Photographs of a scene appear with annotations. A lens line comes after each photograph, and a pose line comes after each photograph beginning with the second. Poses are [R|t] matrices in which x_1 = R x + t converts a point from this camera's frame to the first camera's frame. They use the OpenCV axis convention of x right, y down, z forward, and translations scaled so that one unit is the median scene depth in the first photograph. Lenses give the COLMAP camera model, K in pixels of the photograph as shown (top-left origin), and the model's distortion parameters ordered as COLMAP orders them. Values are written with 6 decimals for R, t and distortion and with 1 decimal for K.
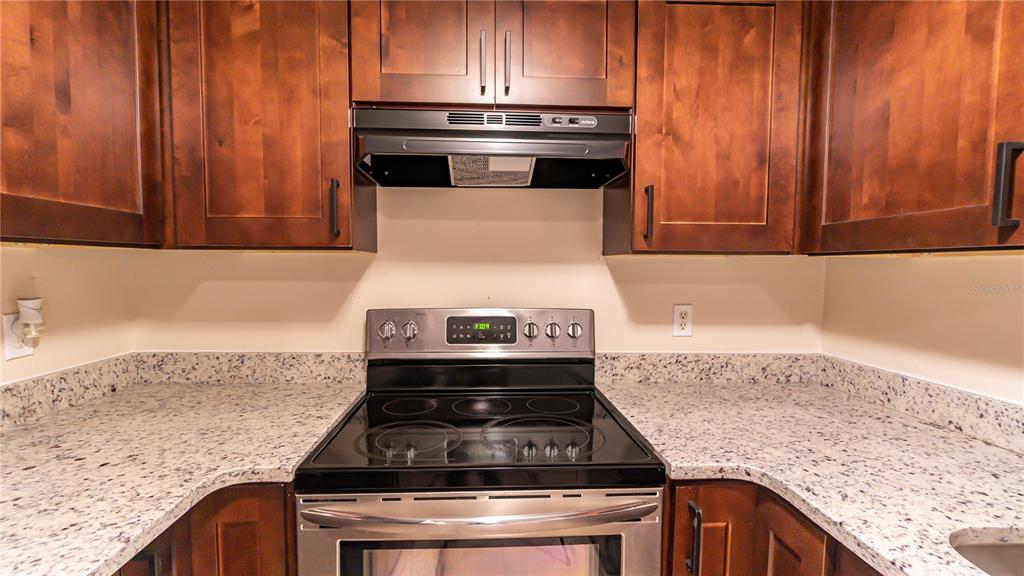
lens RADIAL K [[437.4, 0, 497.5], [0, 437.4, 288.6], [0, 0, 1]] dist [-0.003395, -0.000353]
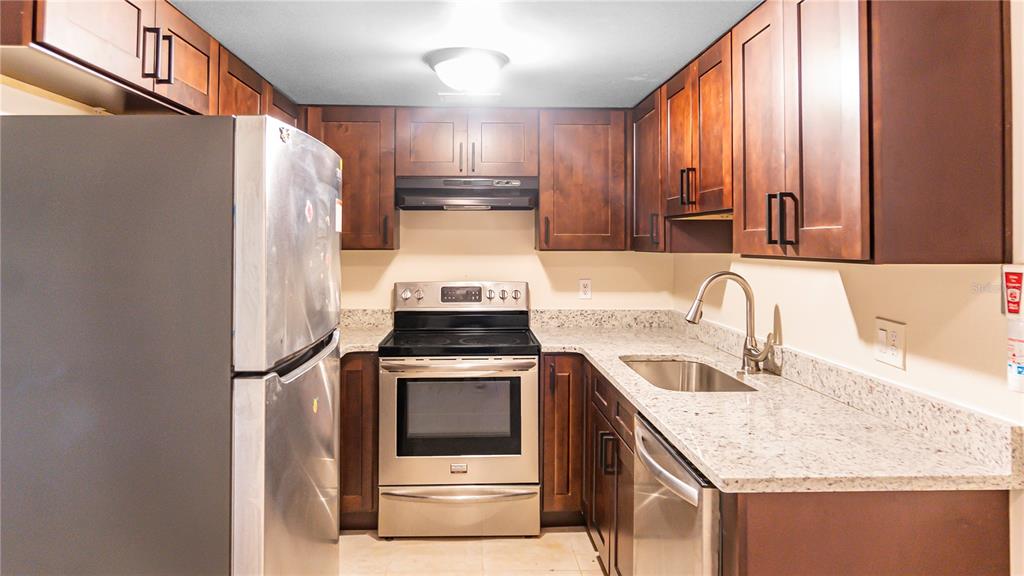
lens RADIAL K [[624.2, 0, 512.5], [0, 624.2, 232.7], [0, 0, 1]] dist [-0.001666, -0.000682]
pose [[0.999770, -0.002910, 0.021230, 0.130204], [0.004401, 0.997501, -0.070513, 0.031998], [-0.020972, 0.070590, 0.997285, -1.699100]]
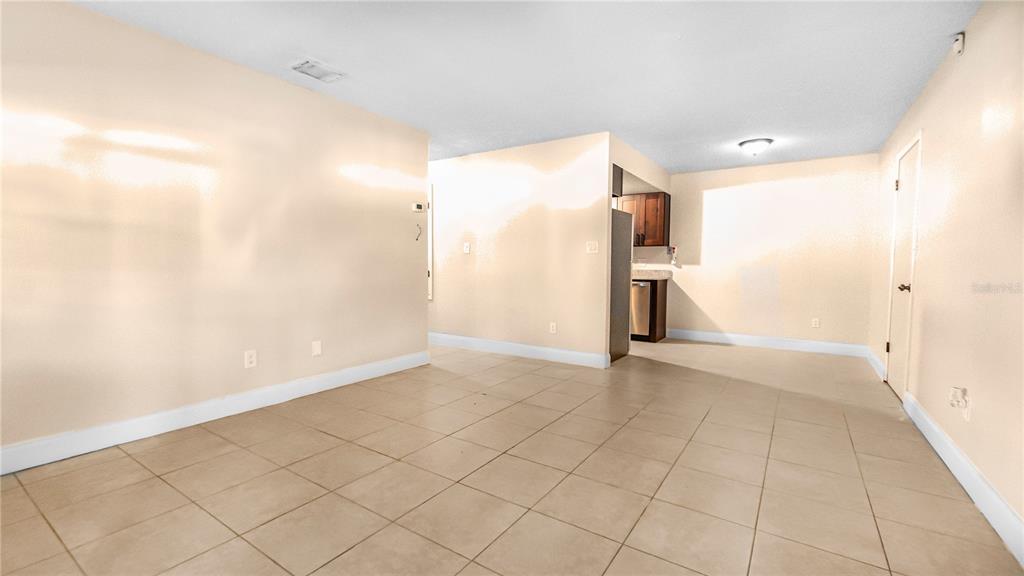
lens RADIAL K [[437.4, 0, 497.5], [0, 437.4, 288.6], [0, 0, 1]] dist [-0.003395, -0.000353]
pose [[0.602442, -0.040858, 0.797117, -4.540582], [0.035384, 0.999074, 0.024468, 0.322853], [-0.797378, 0.013465, 0.603330, -2.145671]]
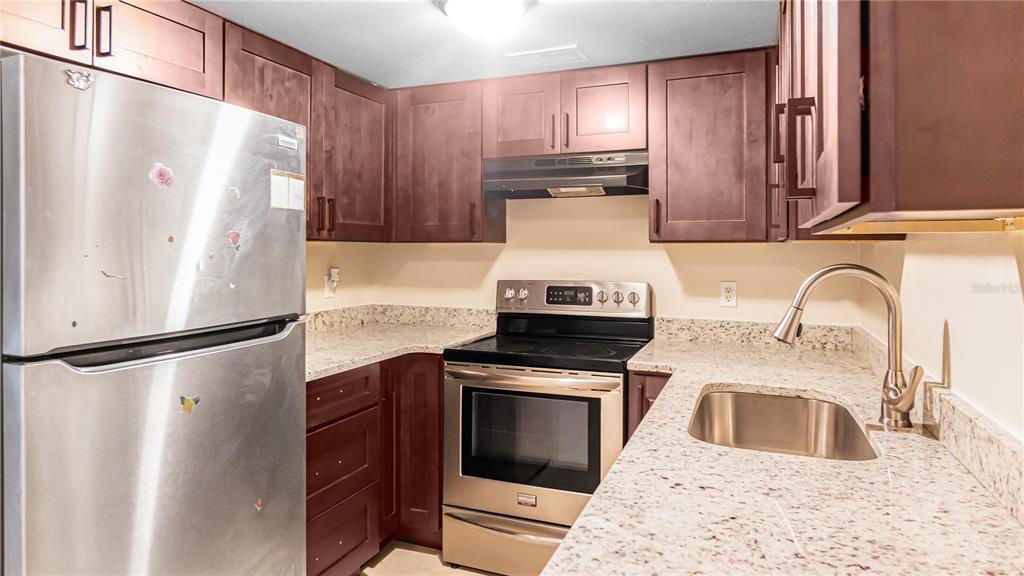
lens RADIAL K [[624.8, 0, 513.1], [0, 624.8, 252.3], [0, 0, 1]] dist [-0.004335, -0.000269]
pose [[0.913830, -0.002668, -0.406088, 0.745477], [-0.019700, 0.998510, -0.050891, 0.071137], [0.405619, 0.054506, 0.912416, -1.142968]]
